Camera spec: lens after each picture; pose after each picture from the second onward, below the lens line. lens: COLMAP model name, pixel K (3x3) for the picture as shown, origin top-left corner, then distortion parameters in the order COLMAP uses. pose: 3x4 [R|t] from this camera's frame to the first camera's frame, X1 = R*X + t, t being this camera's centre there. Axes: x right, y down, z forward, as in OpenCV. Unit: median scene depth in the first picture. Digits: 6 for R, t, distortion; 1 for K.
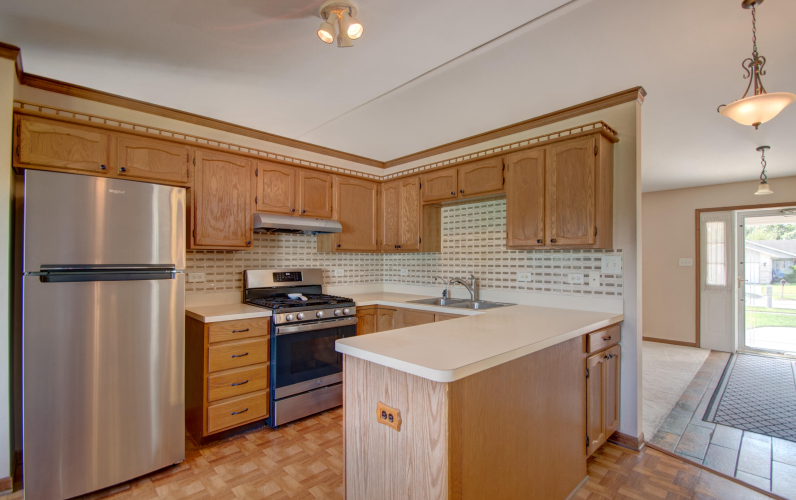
lens RADIAL K [[360.8, 0, 420.6], [0, 360.8, 258.5], [0, 0, 1]] dist [0.000572, -0.008077]
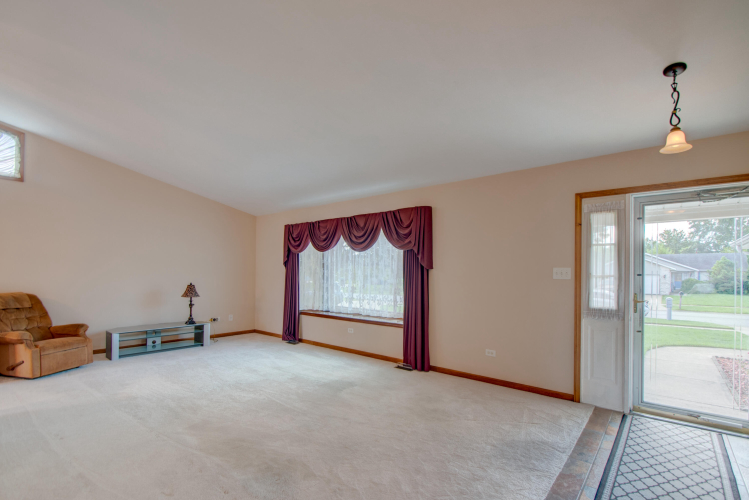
lens RADIAL K [[335.9, 0, 405.8], [0, 335.9, 271.6], [0, 0, 1]] dist [0.000247, -0.000250]
pose [[0.993763, 0.005264, 0.111387, 0.625226], [-0.005832, 0.999972, 0.004771, 0.008493], [-0.111359, -0.005391, 0.993766, 0.679472]]
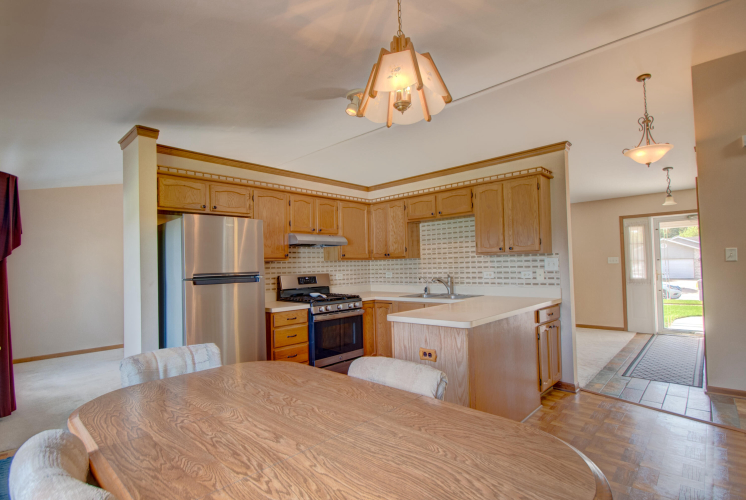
lens RADIAL K [[364.6, 0, 372.0], [0, 364.6, 256.0], [0, 0, 1]] dist [-0.000816, -0.000139]
pose [[0.999257, -0.027189, 0.027330, -0.167966], [0.027747, 0.999410, -0.020240, -0.004045], [-0.026764, 0.020983, 0.999422, -0.323135]]
